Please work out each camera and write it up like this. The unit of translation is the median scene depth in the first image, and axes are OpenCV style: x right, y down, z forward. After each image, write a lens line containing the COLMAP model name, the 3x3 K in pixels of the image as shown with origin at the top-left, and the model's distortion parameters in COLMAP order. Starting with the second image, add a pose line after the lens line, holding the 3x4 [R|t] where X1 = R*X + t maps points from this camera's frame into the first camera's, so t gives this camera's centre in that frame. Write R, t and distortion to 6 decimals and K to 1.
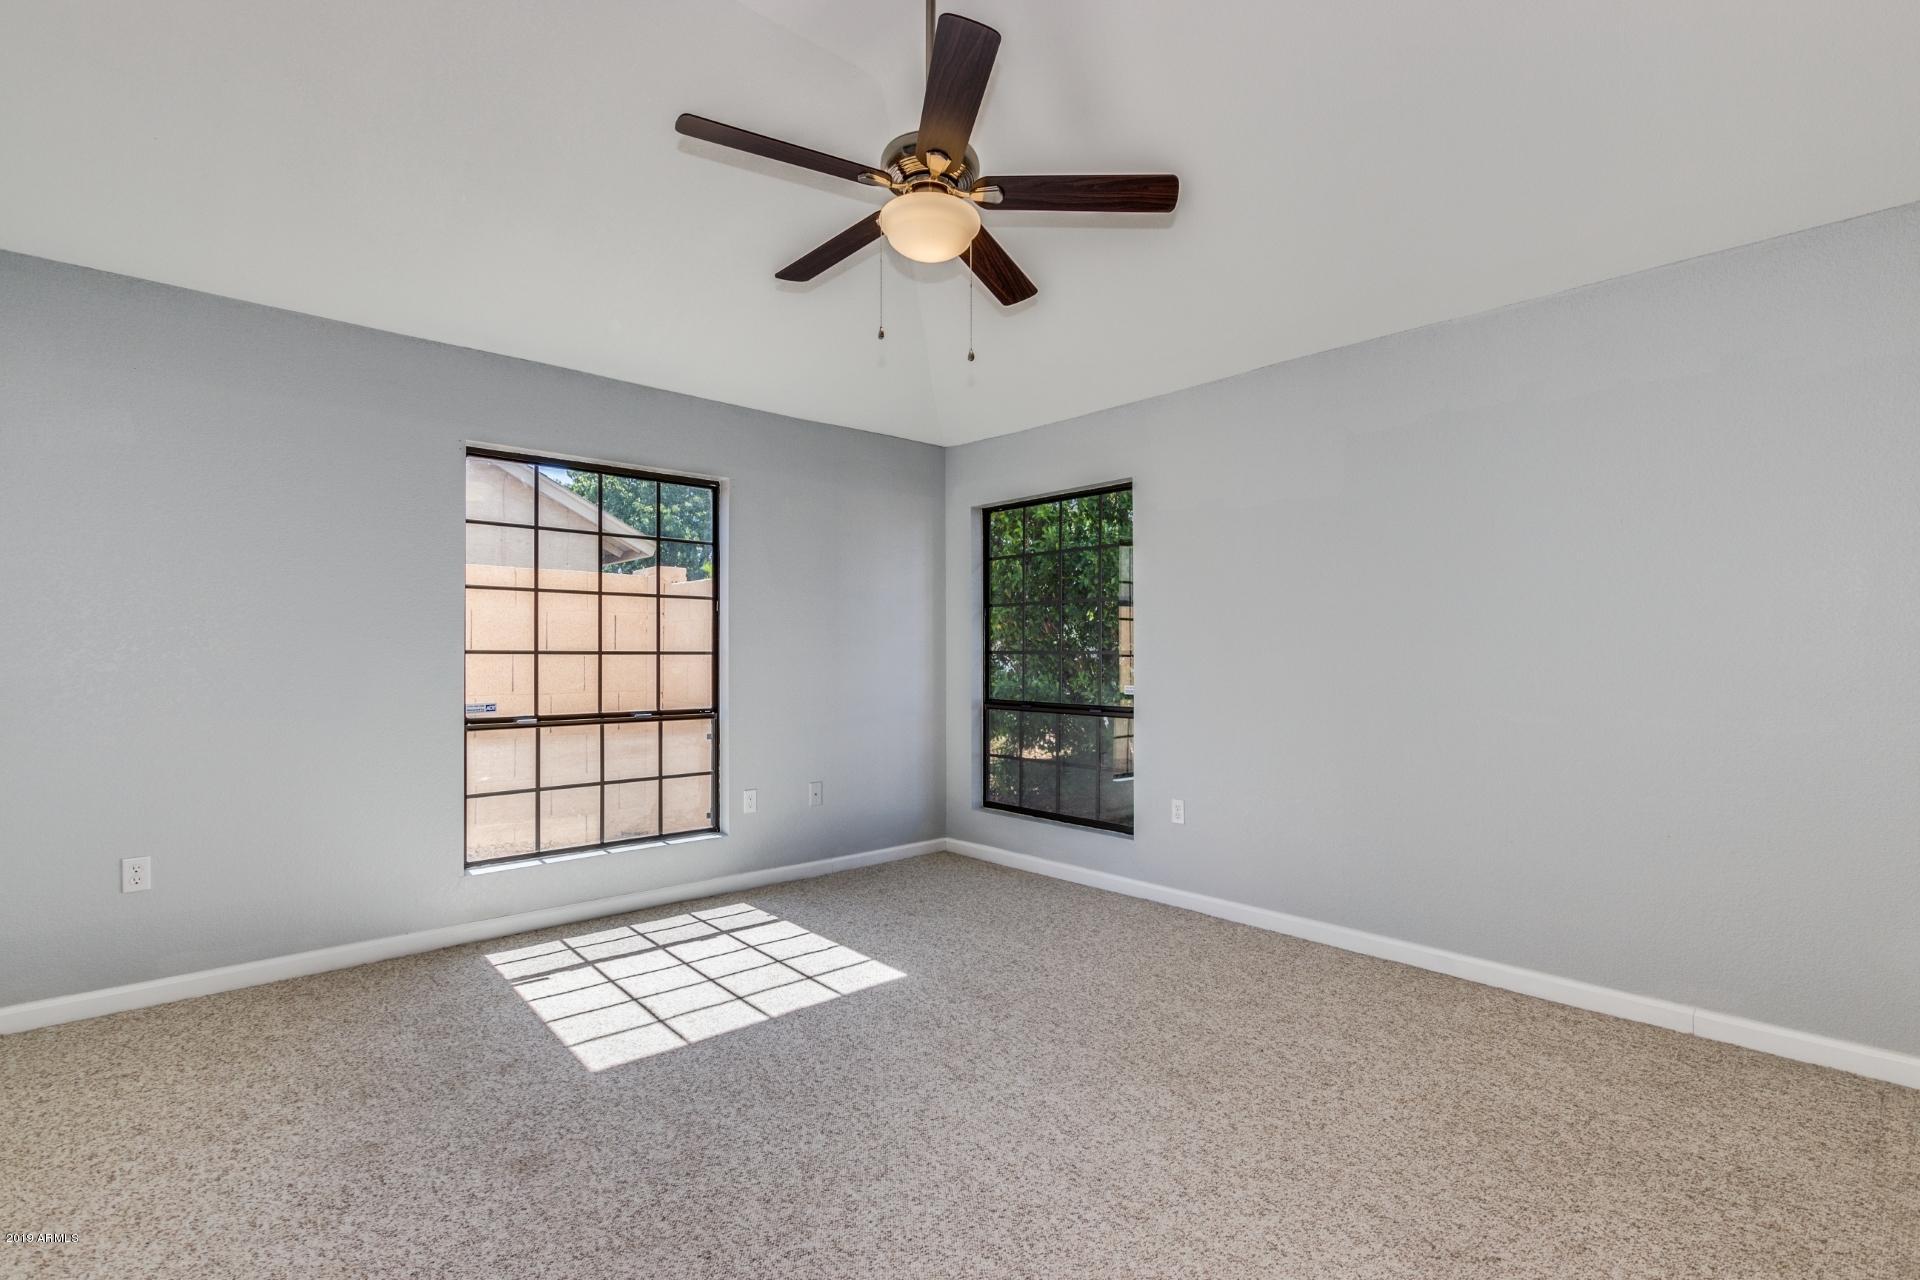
lens RADIAL K [[883.7, 0, 968.6], [0, 883.7, 644.6], [0, 0, 1]] dist [0.004420, -0.001603]
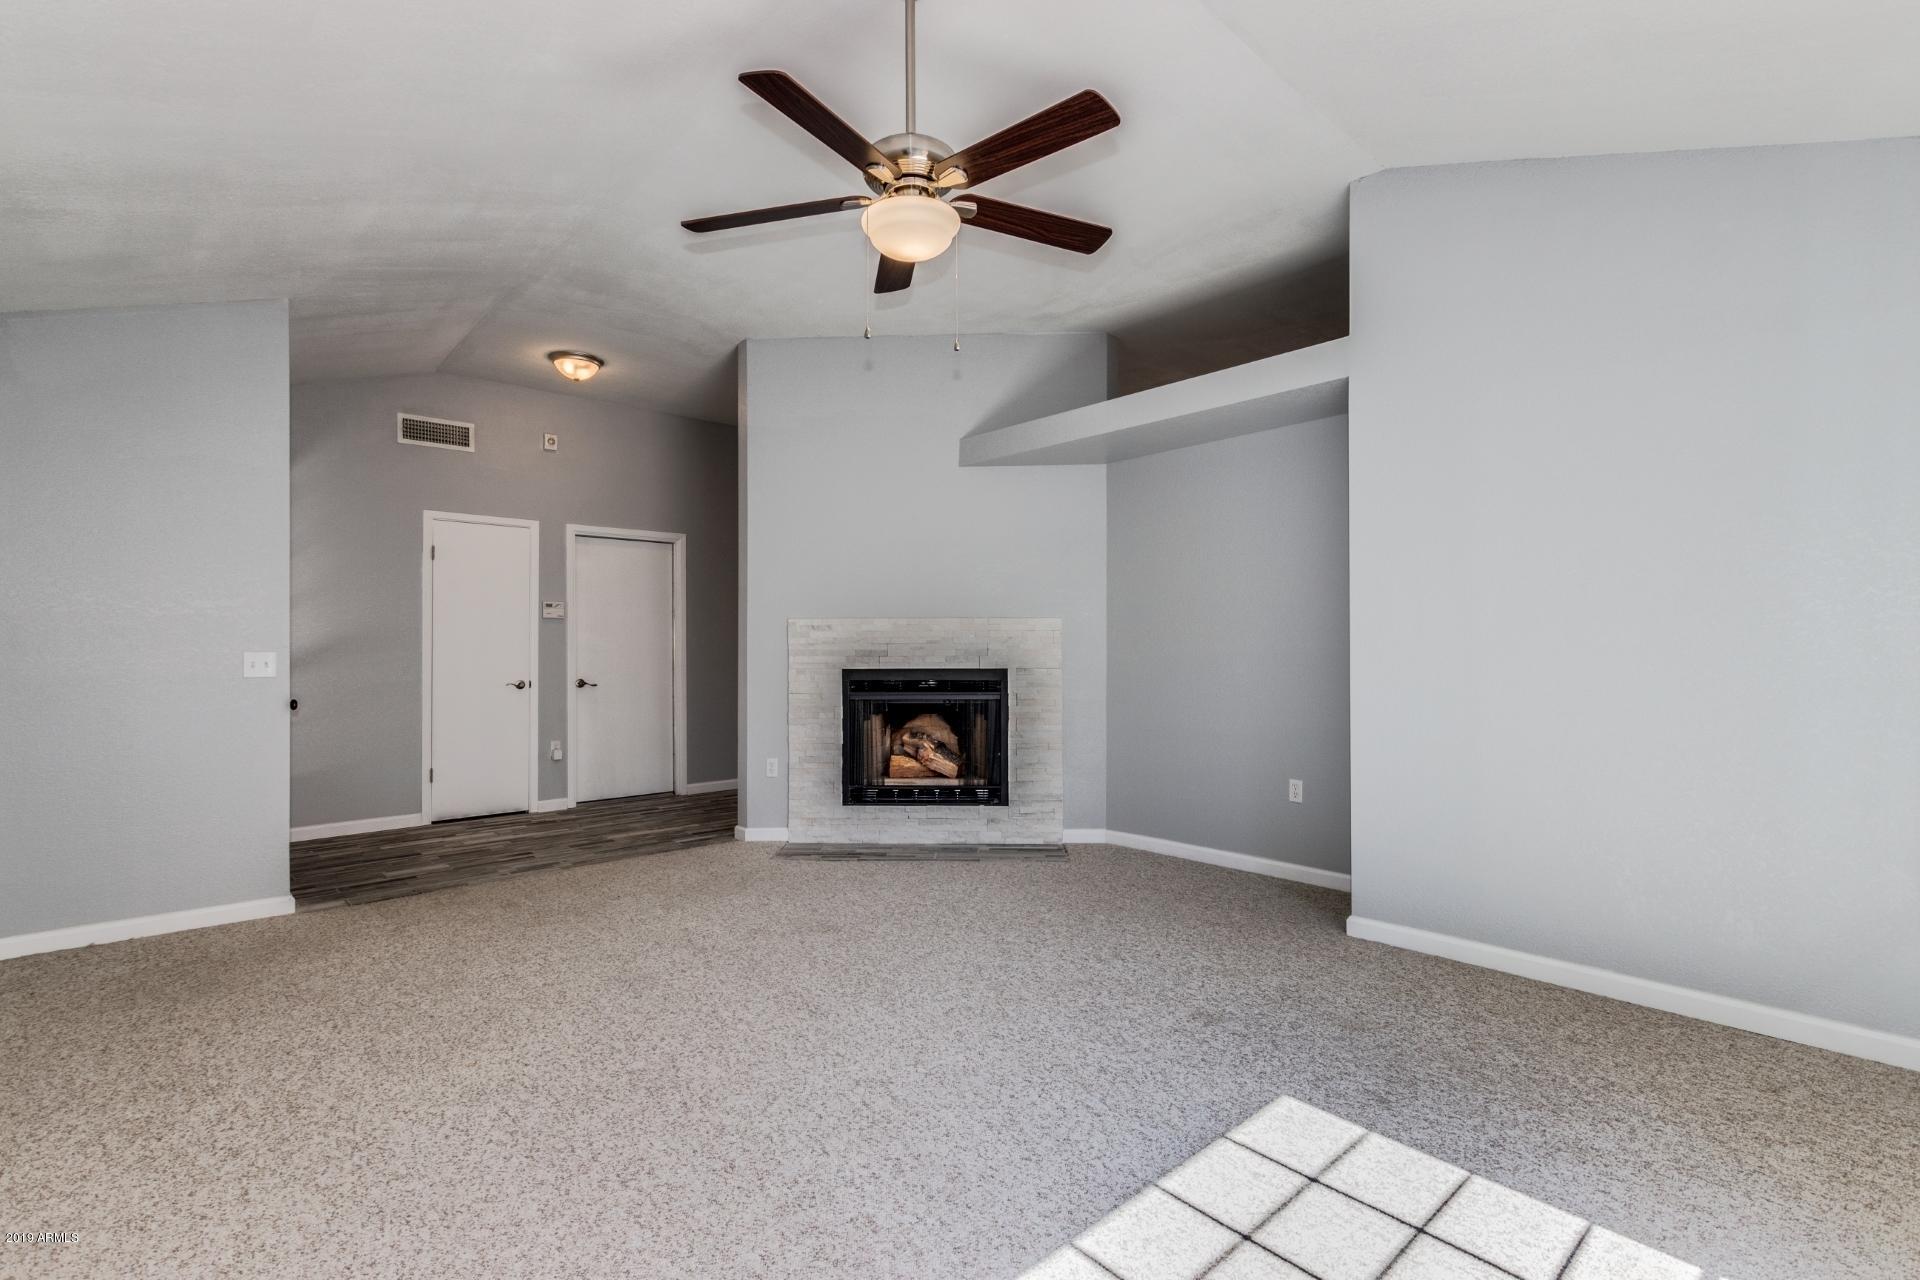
lens RADIAL K [[883.7, 0, 955.0], [0, 883.7, 636.2], [0, 0, 1]] dist [0.004420, -0.001603]
pose [[-0.999928, 0.003692, 0.011450, -0.067267], [0.003370, 0.999602, -0.027995, 0.020067], [-0.011549, -0.027954, -0.999542, 1.308746]]
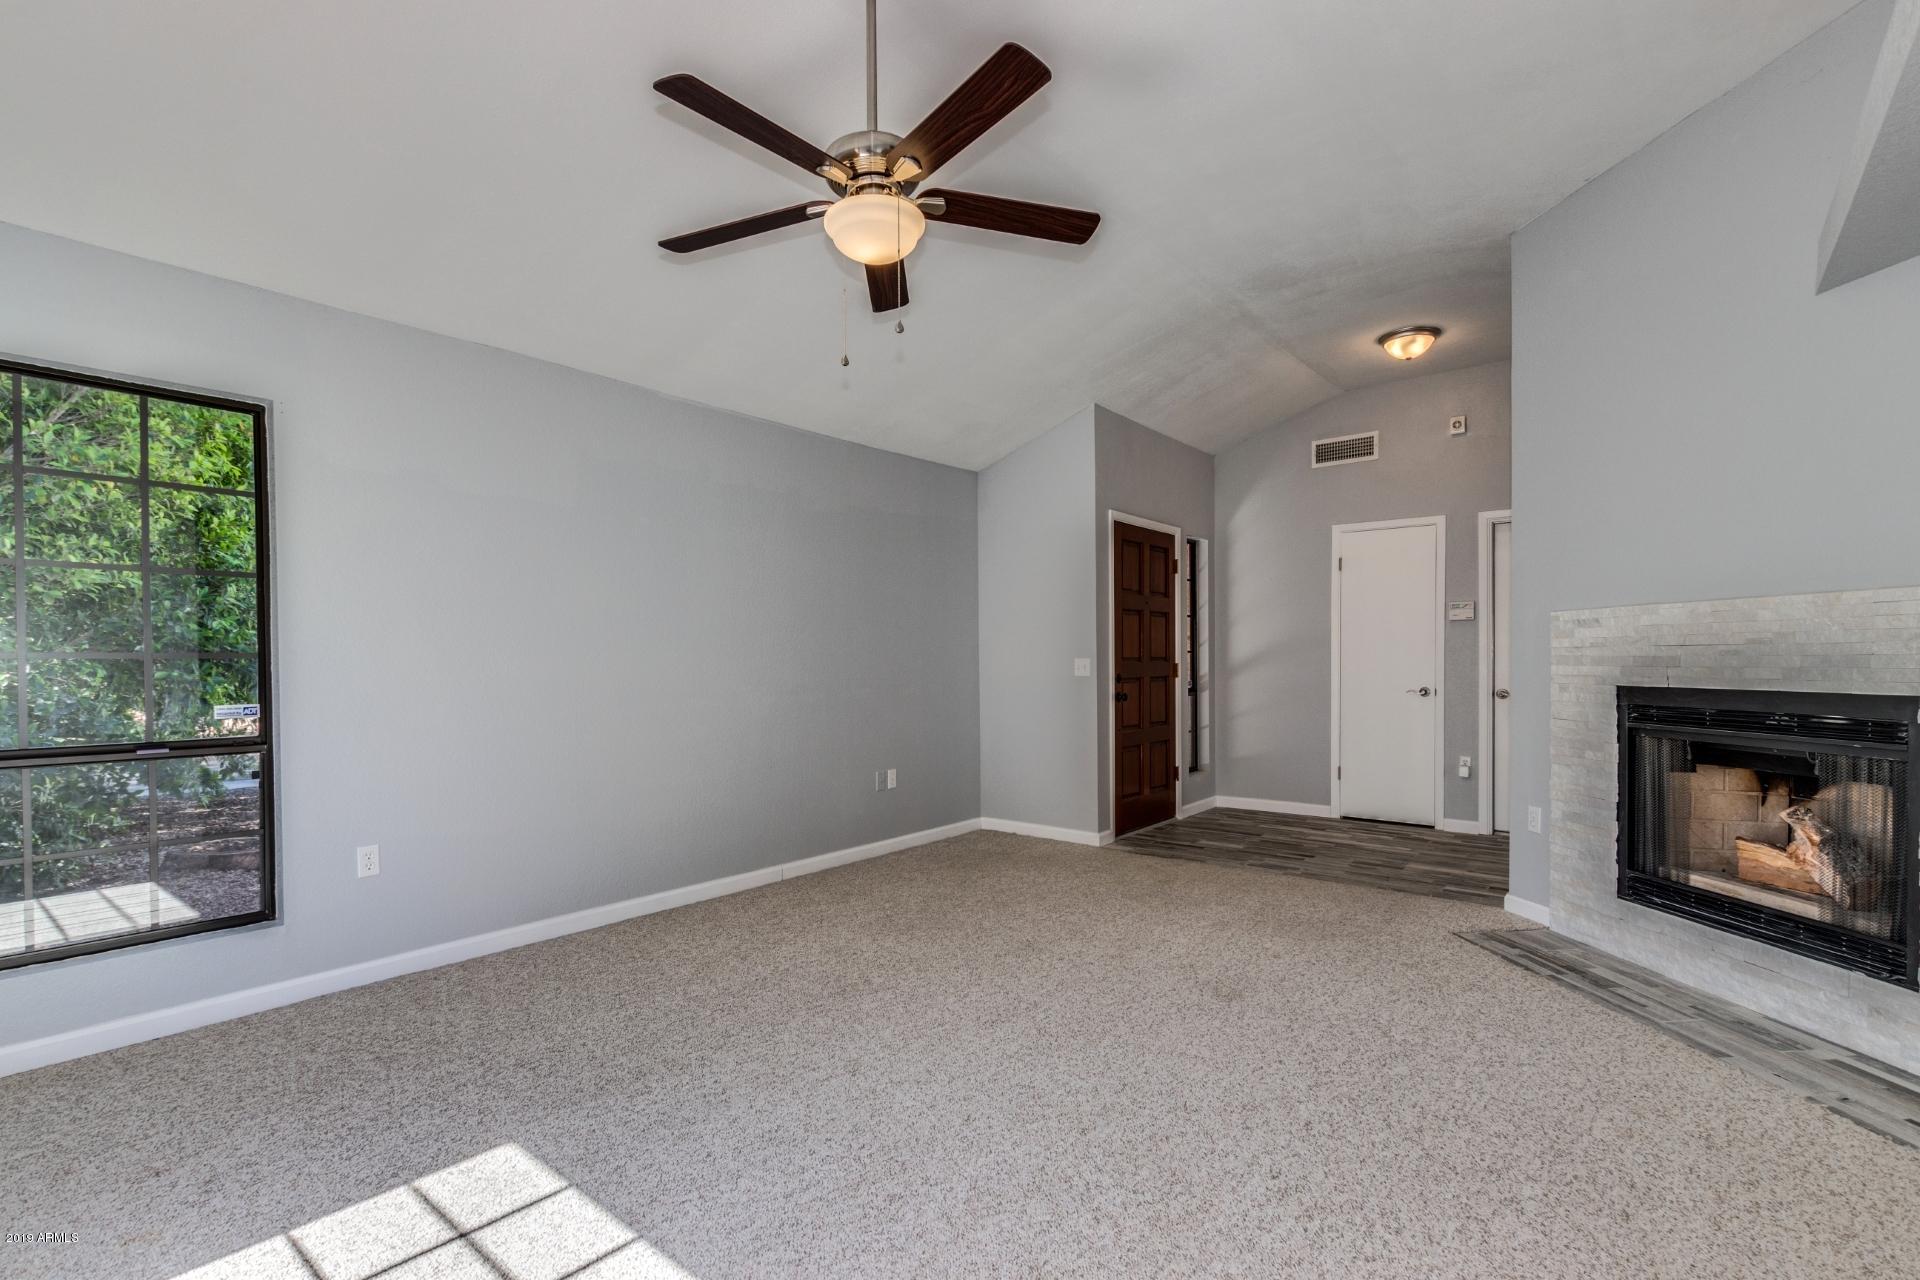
lens RADIAL K [[883.7, 0, 966.4], [0, 883.7, 656.0], [0, 0, 1]] dist [0.004420, -0.001603]
pose [[-0.143544, 0.003003, 0.989639, -0.686797], [-0.007548, 0.999963, -0.004129, 0.010439], [-0.989615, -0.008063, -0.143516, 0.675405]]
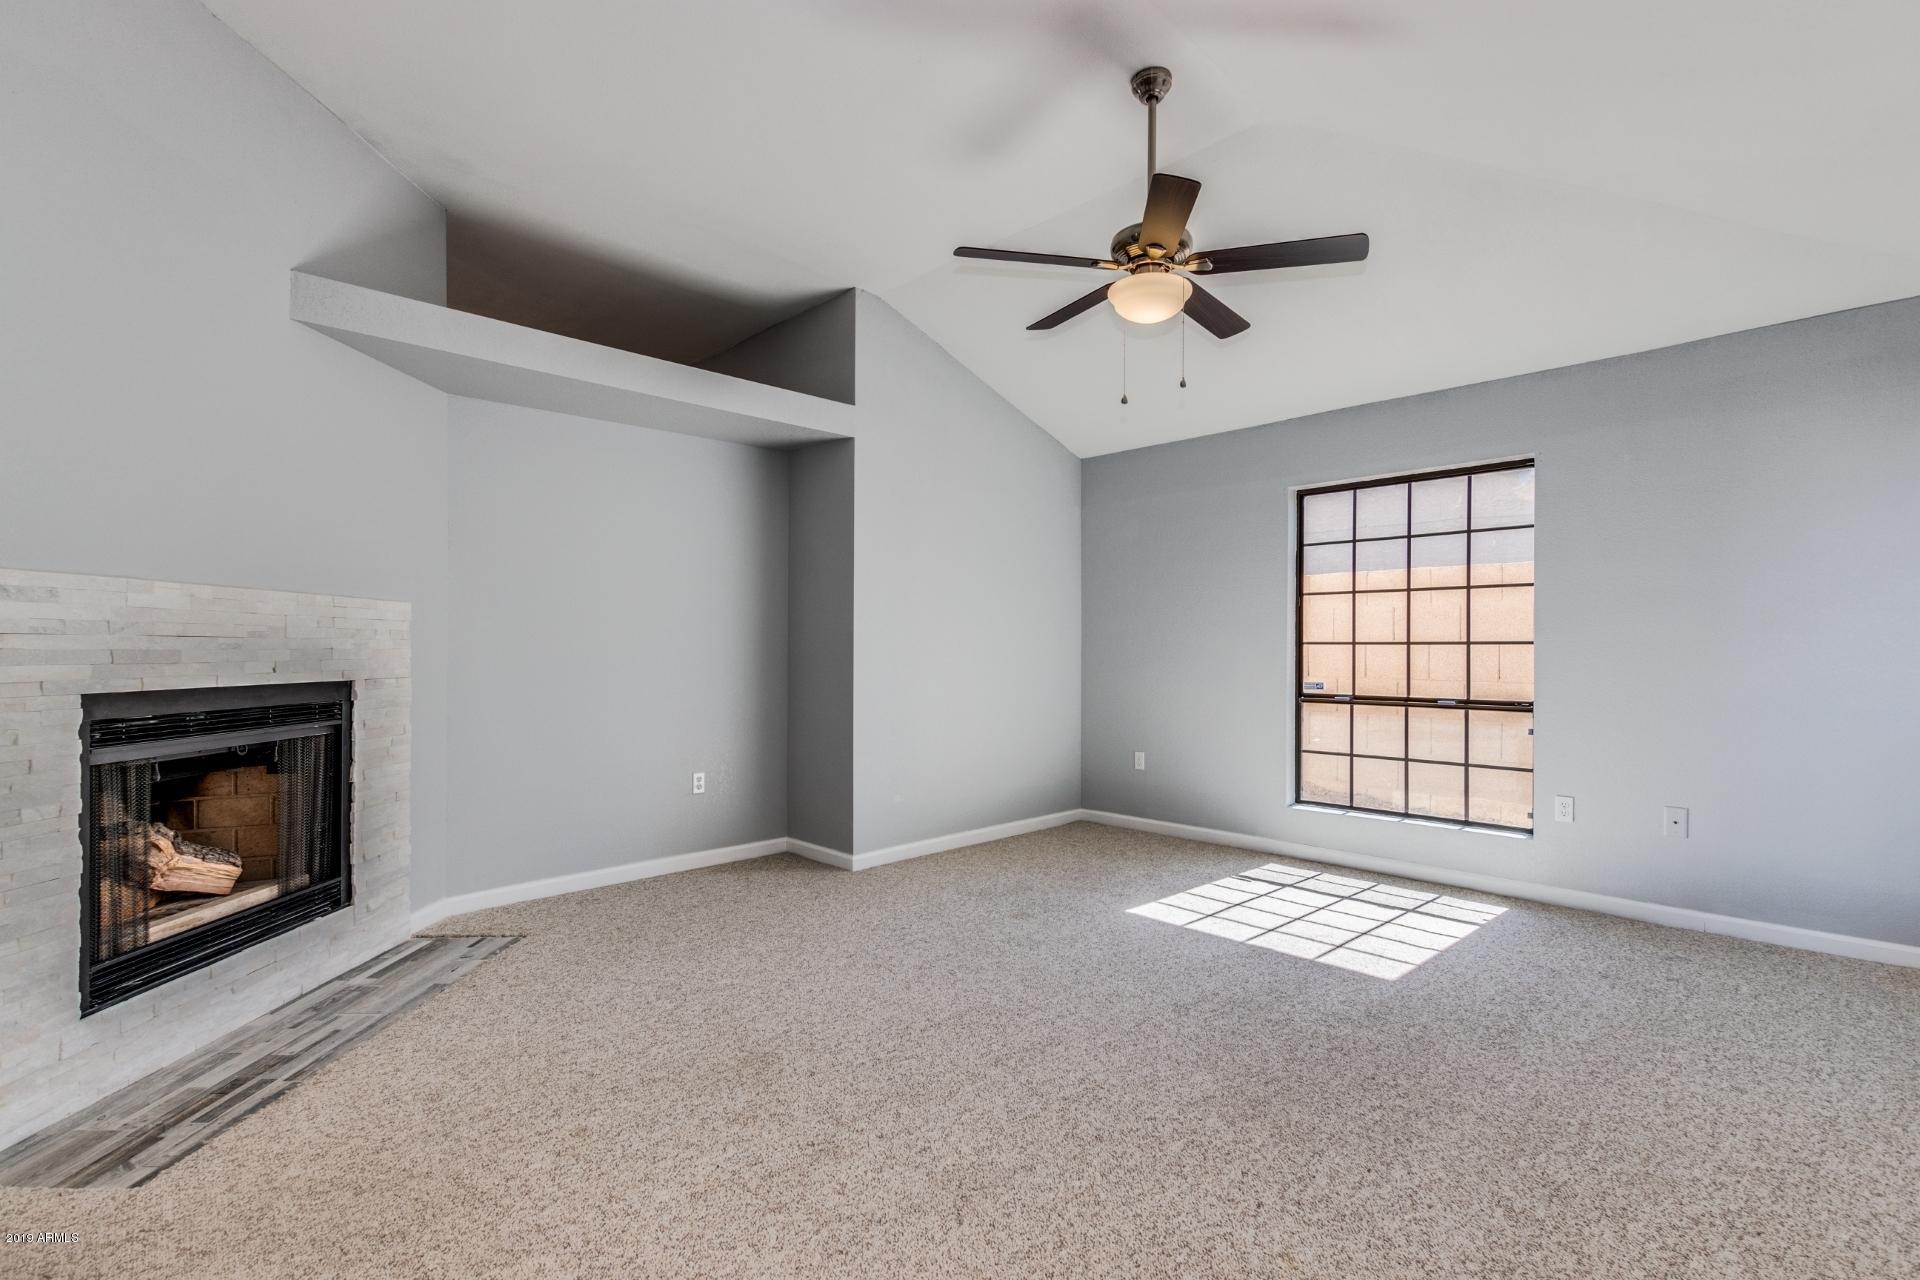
lens RADIAL K [[883.7, 0, 971.9], [0, 883.7, 642.0], [0, 0, 1]] dist [0.004420, -0.001603]
pose [[0.036487, -0.006719, -0.999312, 0.762097], [0.013453, 0.999890, -0.006231, 0.008262], [0.999244, -0.013216, 0.036573, 0.457144]]
